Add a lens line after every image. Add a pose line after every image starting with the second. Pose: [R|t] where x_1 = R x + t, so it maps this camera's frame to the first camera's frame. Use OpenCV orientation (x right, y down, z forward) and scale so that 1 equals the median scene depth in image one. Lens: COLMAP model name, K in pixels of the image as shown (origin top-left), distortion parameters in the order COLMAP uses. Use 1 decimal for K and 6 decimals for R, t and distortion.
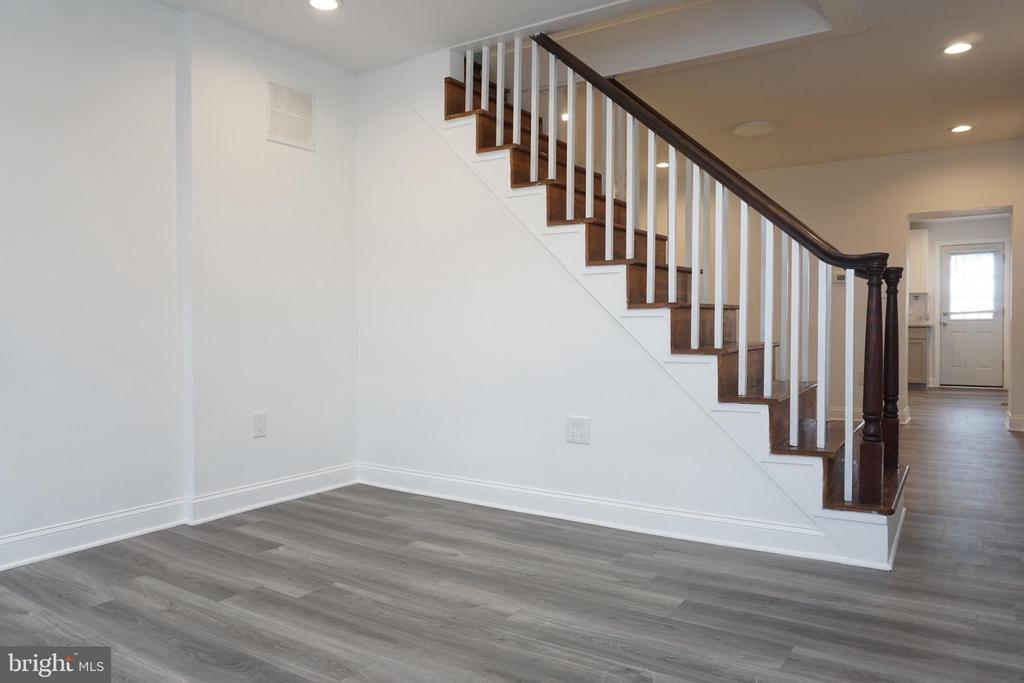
lens RADIAL K [[701.3, 0, 507.1], [0, 701.3, 333.7], [0, 0, 1]] dist [-0.042175, 0.006724]
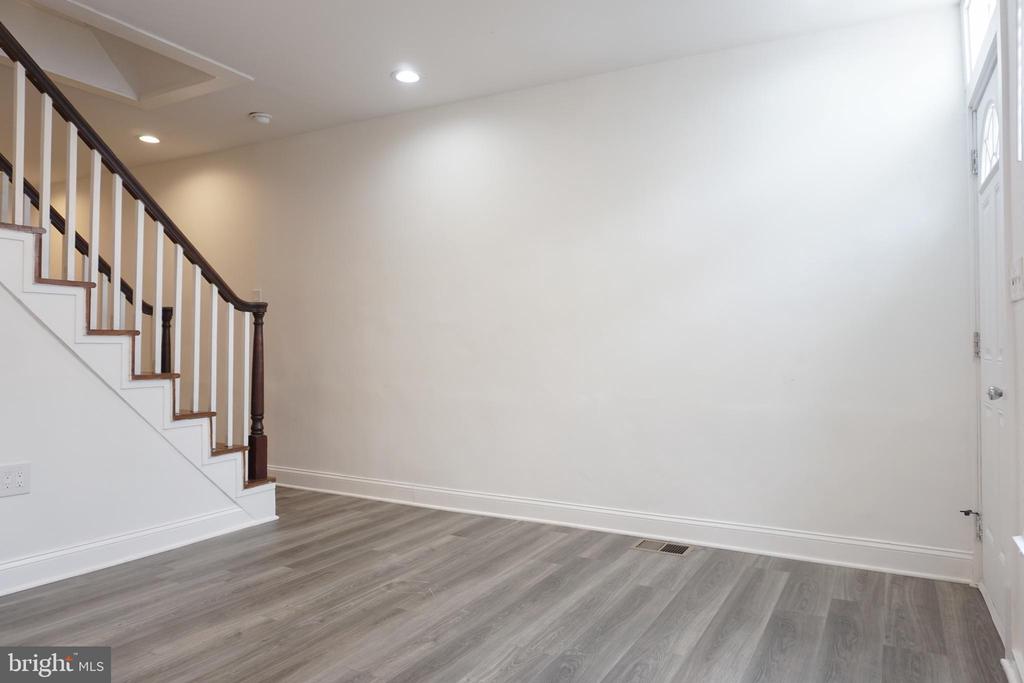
lens RADIAL K [[701.3, 0, 507.1], [0, 701.3, 333.7], [0, 0, 1]] dist [-0.042175, 0.006724]
pose [[-0.090136, 0.028394, 0.995525, -1.057858], [0.010386, 0.999566, -0.027569, -0.007385], [-0.995875, 0.007854, -0.090392, 0.689732]]
